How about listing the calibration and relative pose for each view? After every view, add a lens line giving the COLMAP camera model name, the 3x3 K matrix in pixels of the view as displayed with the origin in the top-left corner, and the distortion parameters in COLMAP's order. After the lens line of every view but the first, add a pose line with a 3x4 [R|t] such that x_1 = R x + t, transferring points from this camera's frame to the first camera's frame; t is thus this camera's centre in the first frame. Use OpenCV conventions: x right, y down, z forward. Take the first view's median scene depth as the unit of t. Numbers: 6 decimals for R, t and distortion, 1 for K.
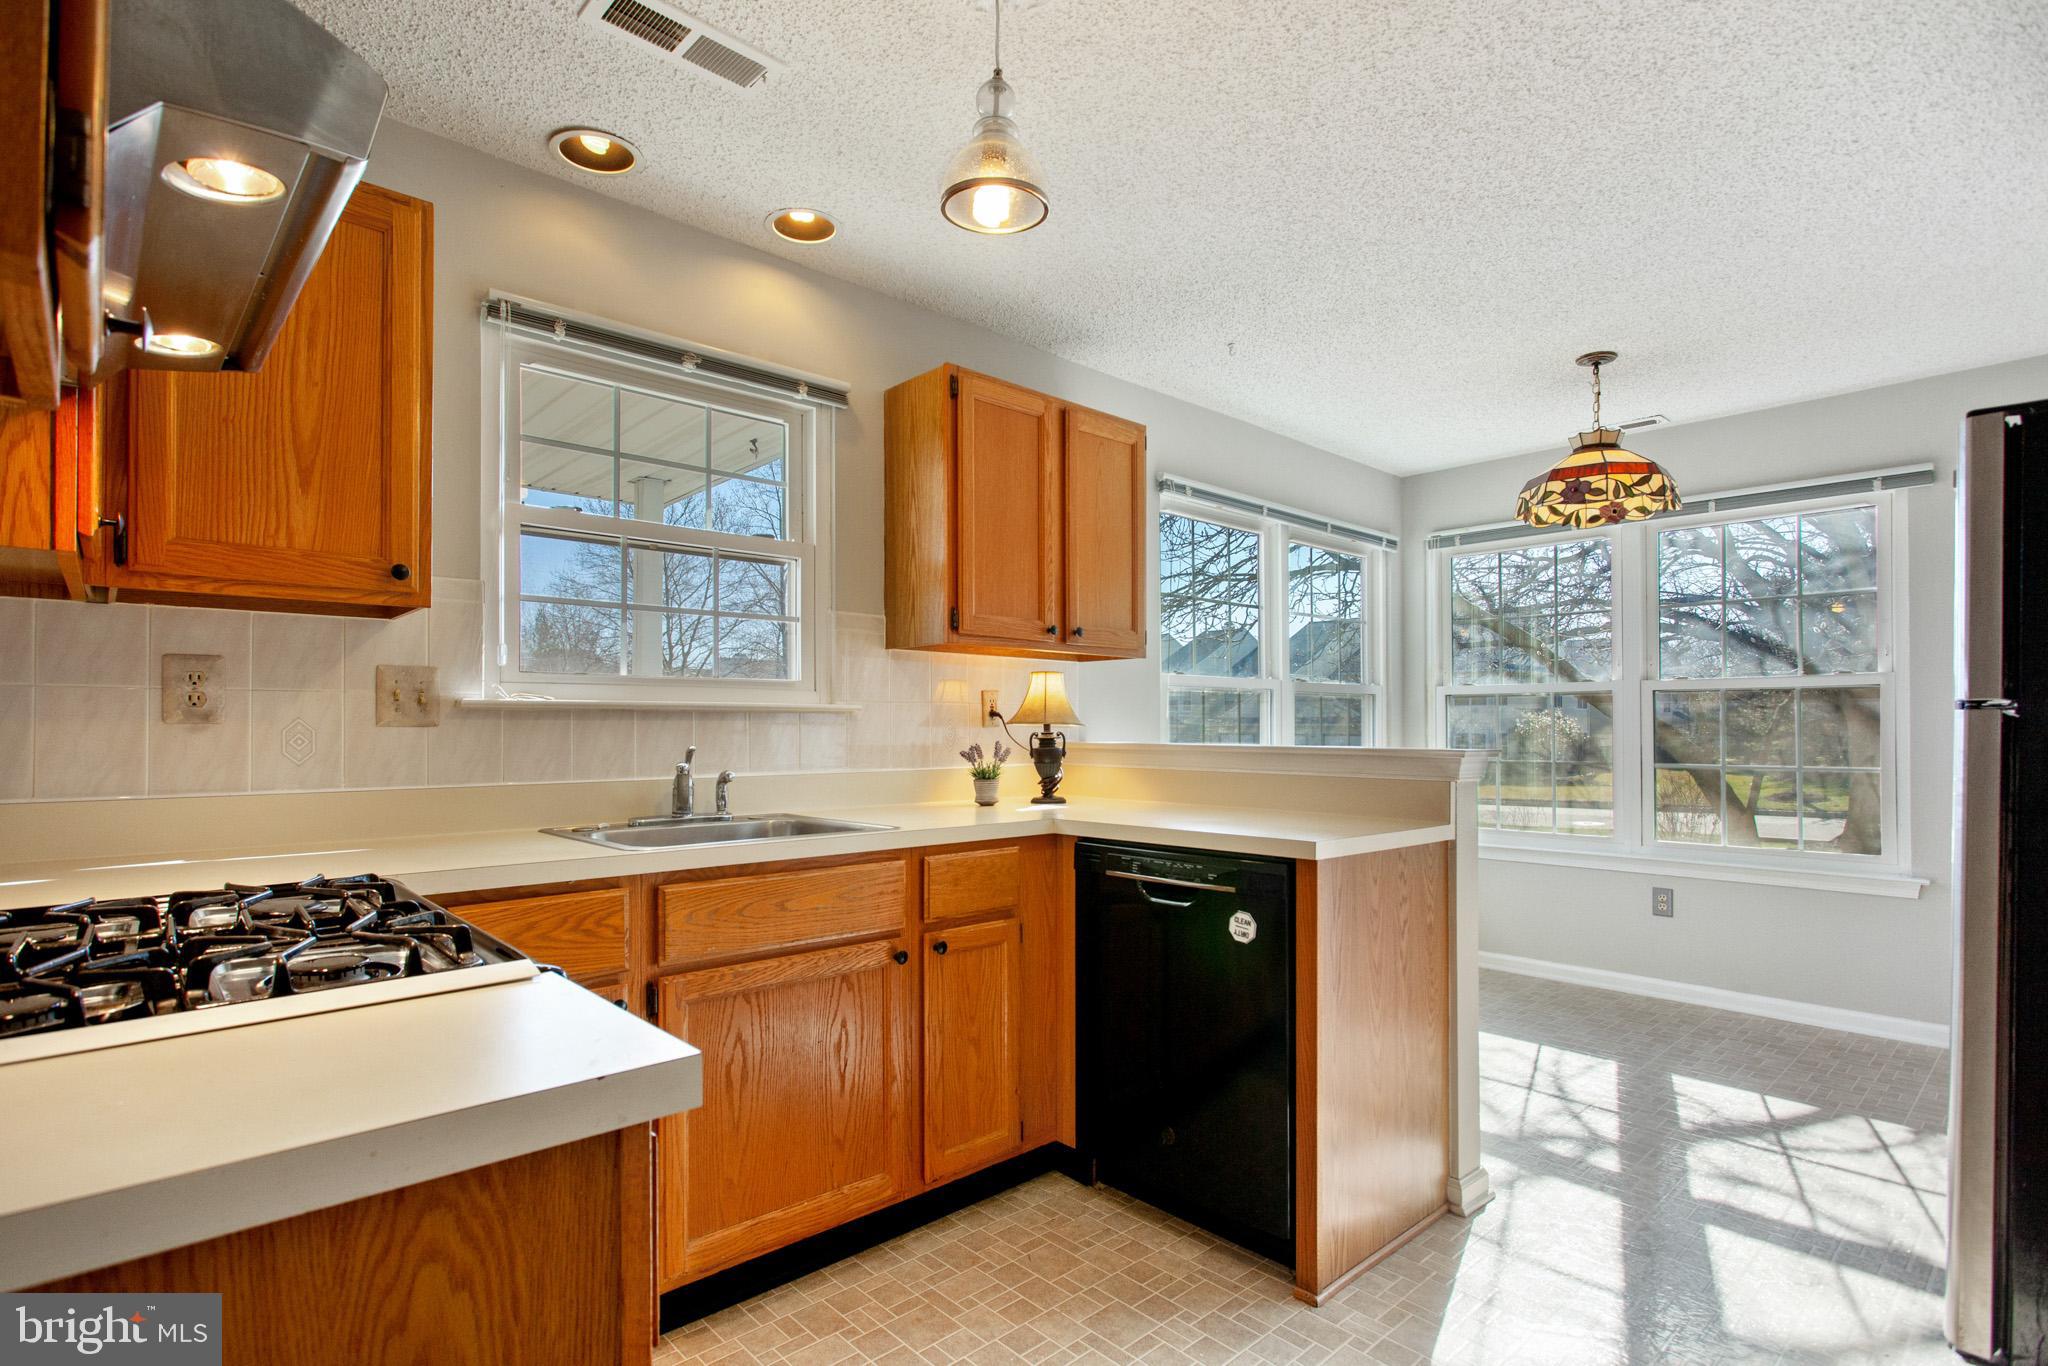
lens RADIAL K [[1005.7, 0, 1016.9], [0, 1005.7, 710.1], [0, 0, 1]] dist [-0.012058, 0.013807]
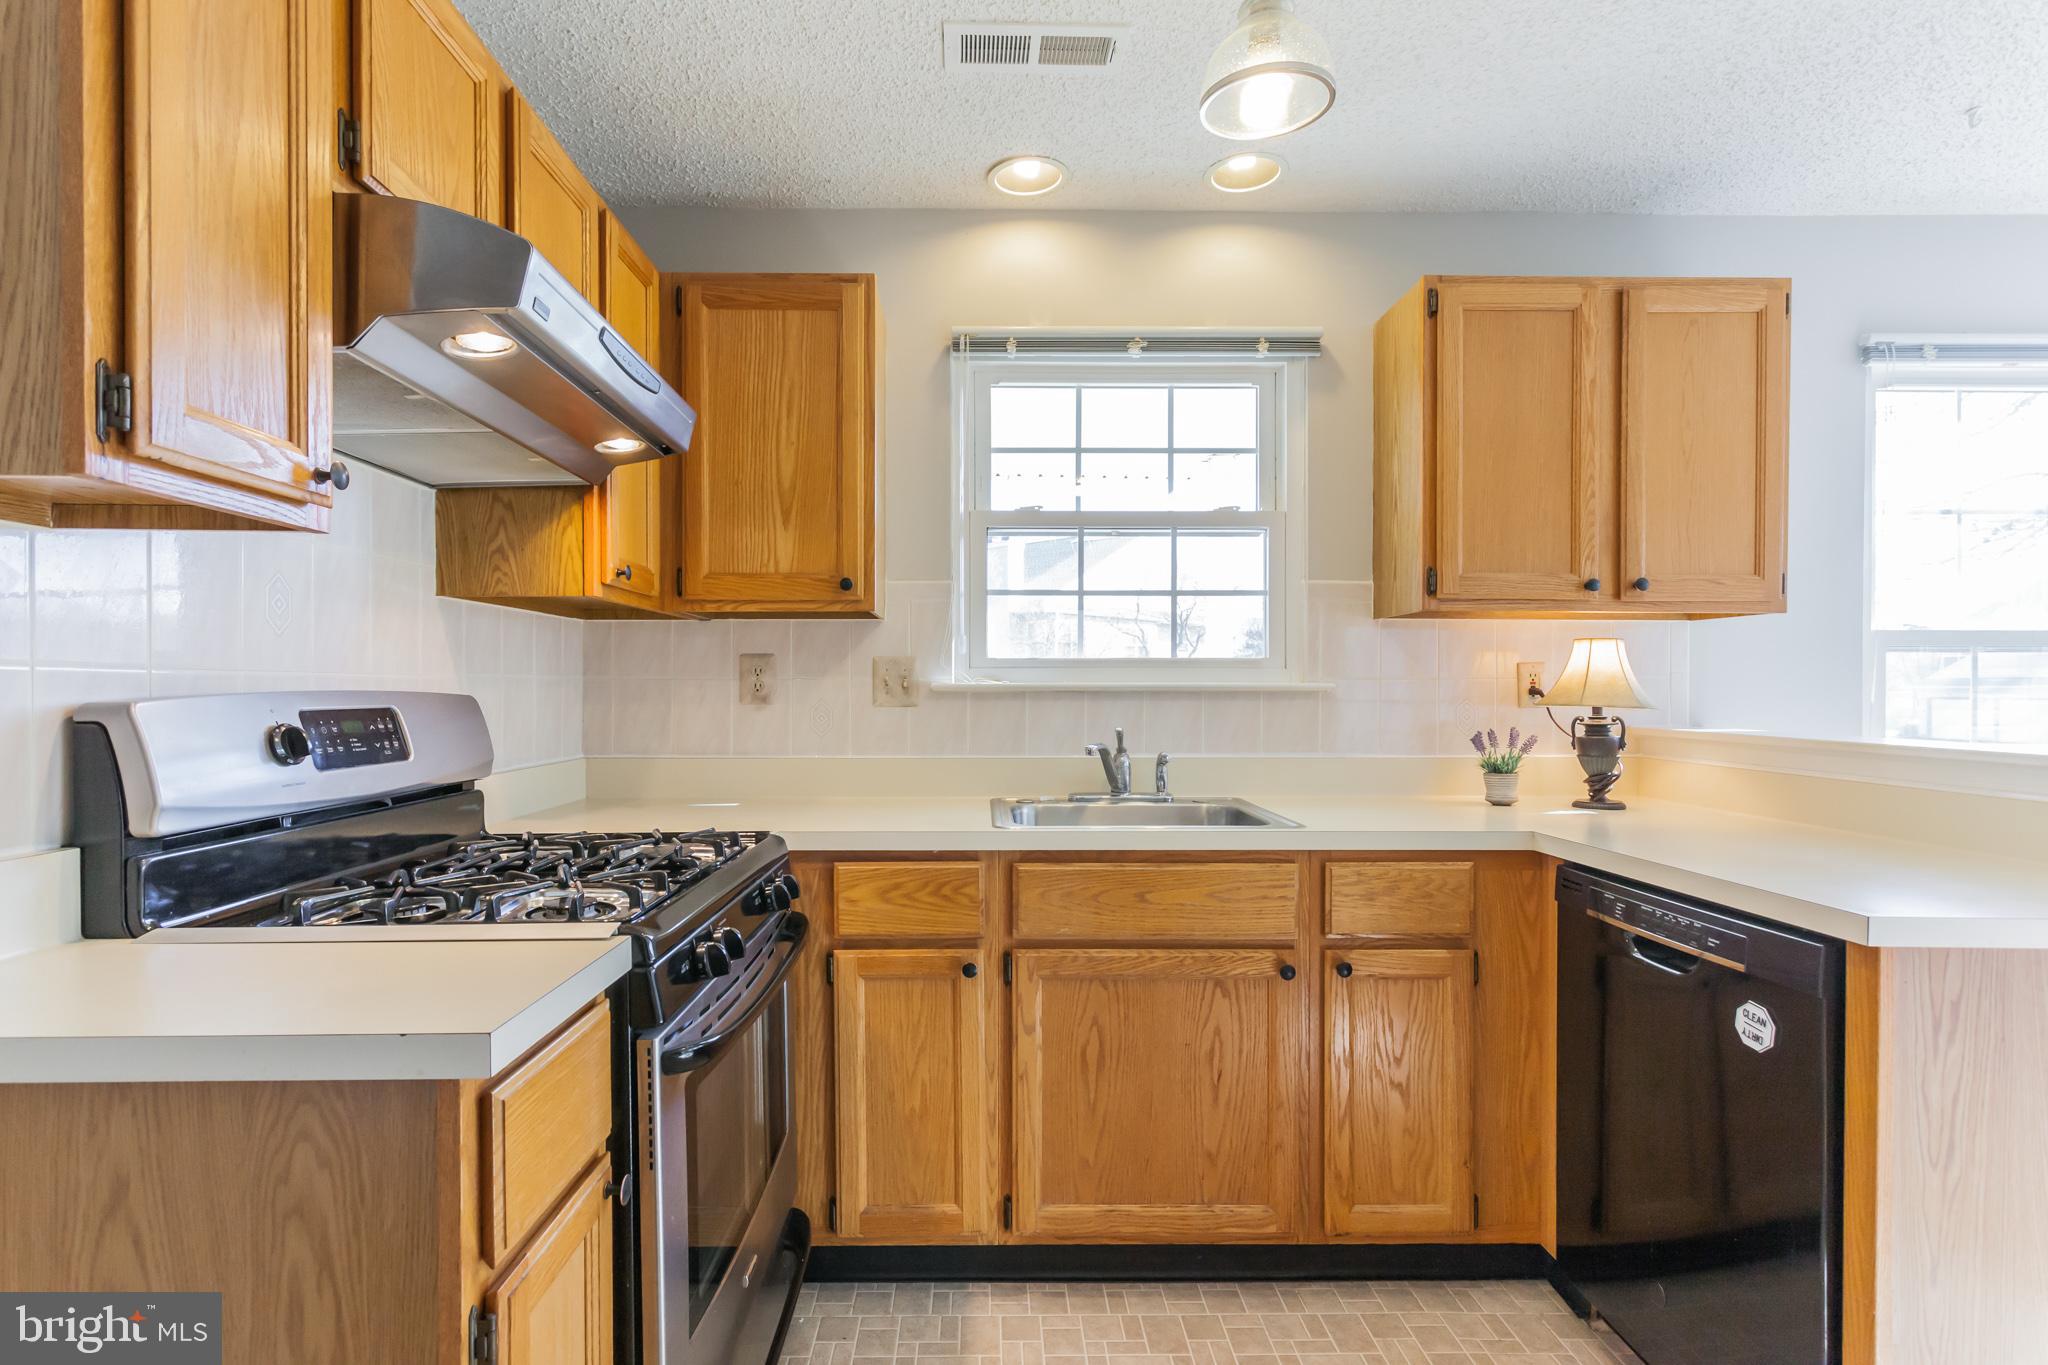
lens RADIAL K [[1002.5, 0, 1014.2], [0, 1002.5, 690.1], [0, 0, 1]] dist [0.003630, 0.001625]
pose [[0.746109, 0.004831, -0.665806, 0.289526], [0.009185, 0.999804, 0.017548, -0.022051], [0.665760, -0.019208, 0.745918, 0.174128]]
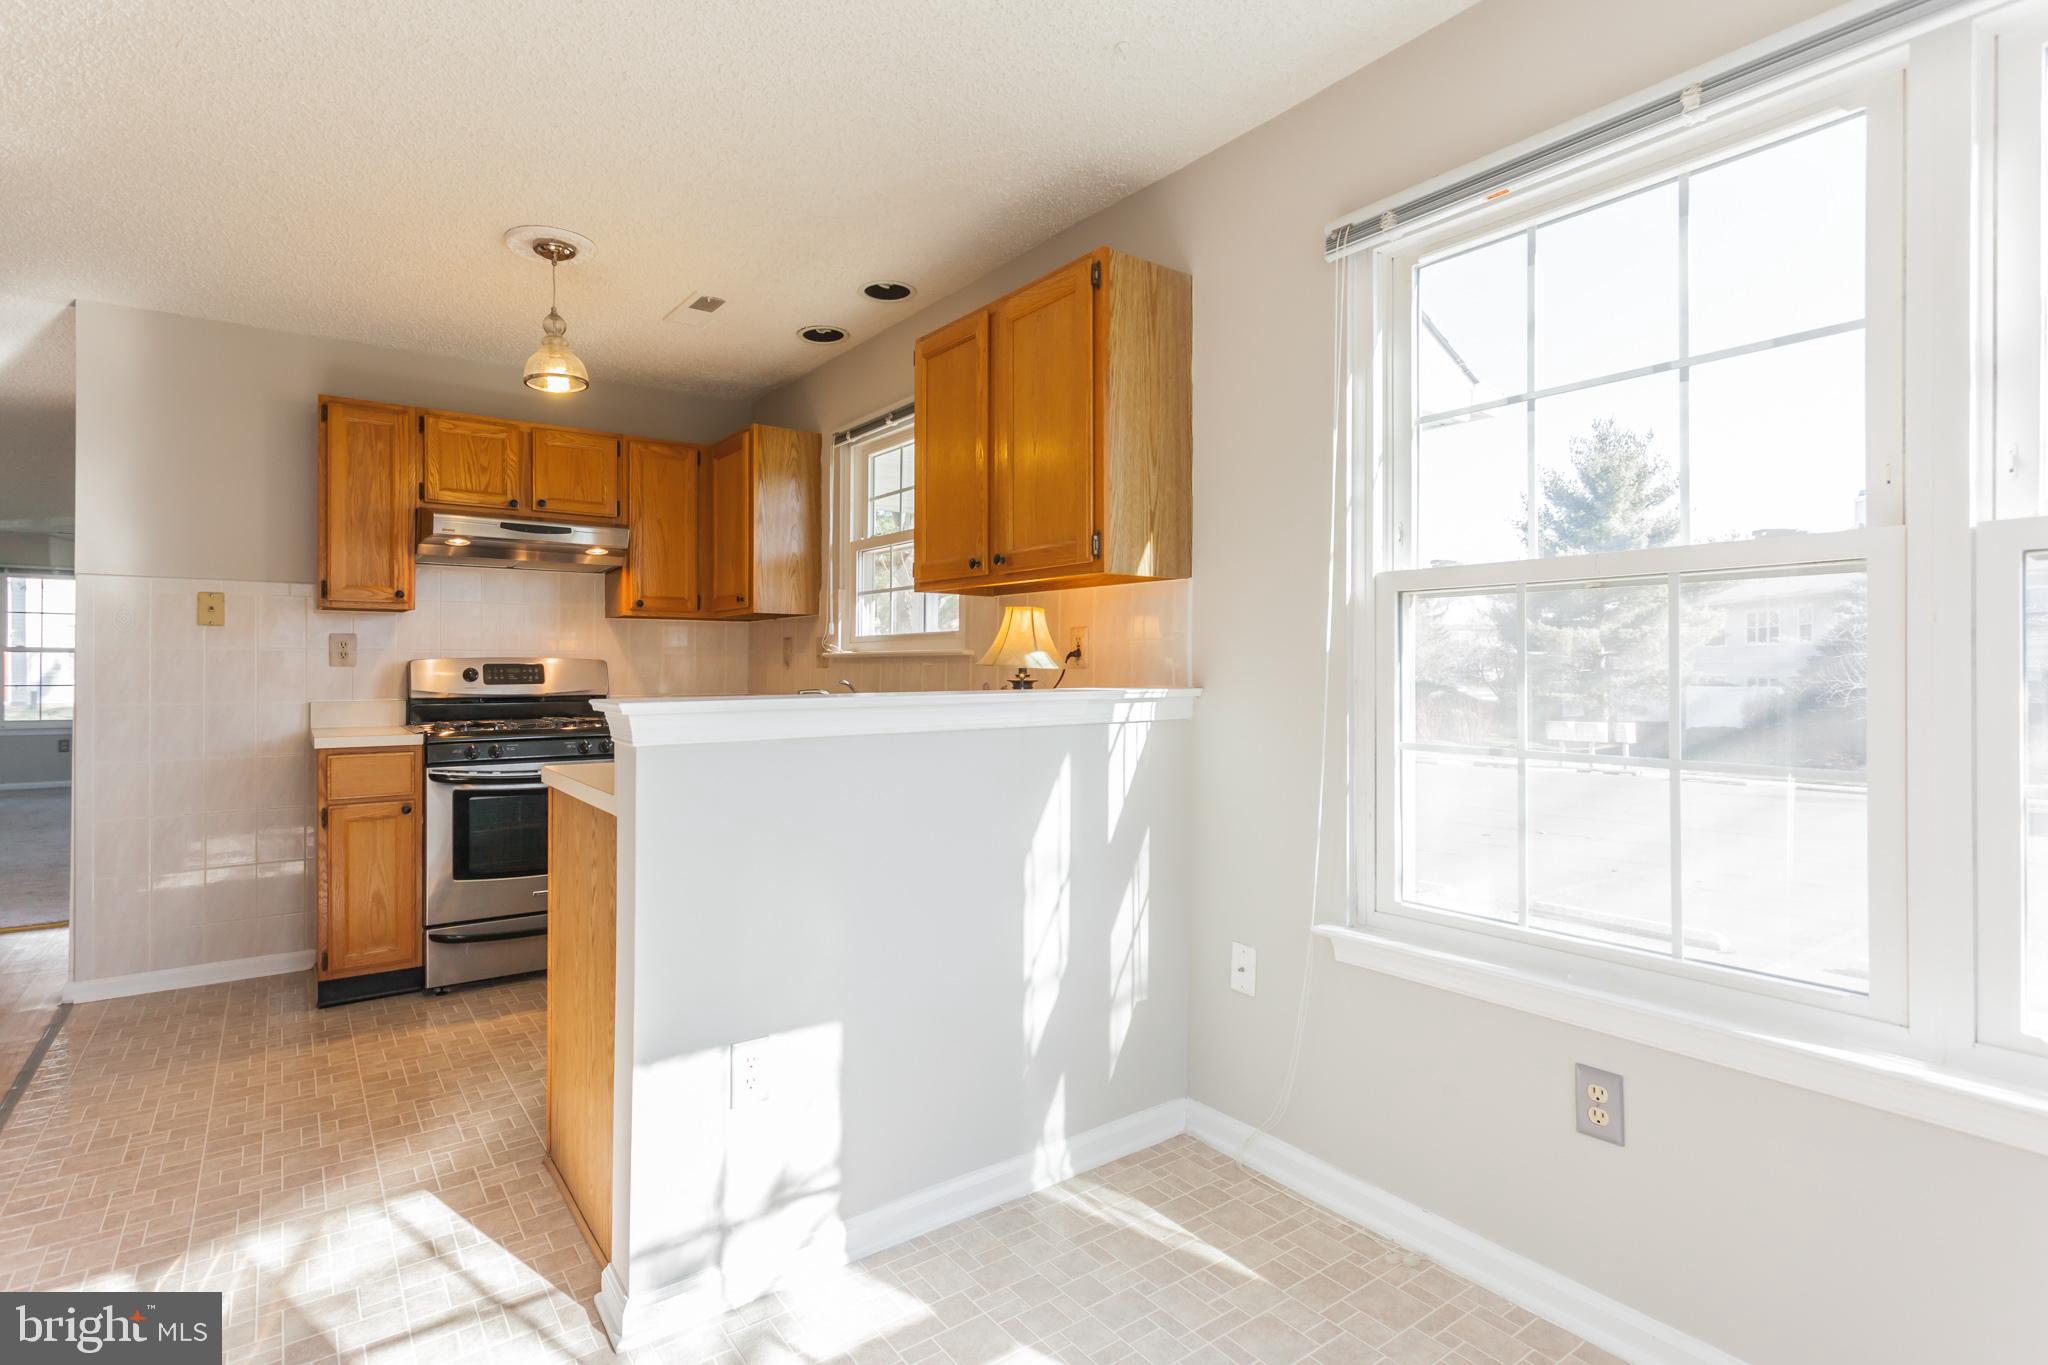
lens RADIAL K [[1009.1, 0, 1024.5], [0, 1009.1, 663.8], [0, 0, 1]] dist [0.000923, 0.000337]
pose [[-0.107773, -0.000227, -0.994176, 1.256838], [0.019448, 0.999808, -0.002337, 0.020641], [0.993985, -0.019587, -0.107748, 1.508777]]
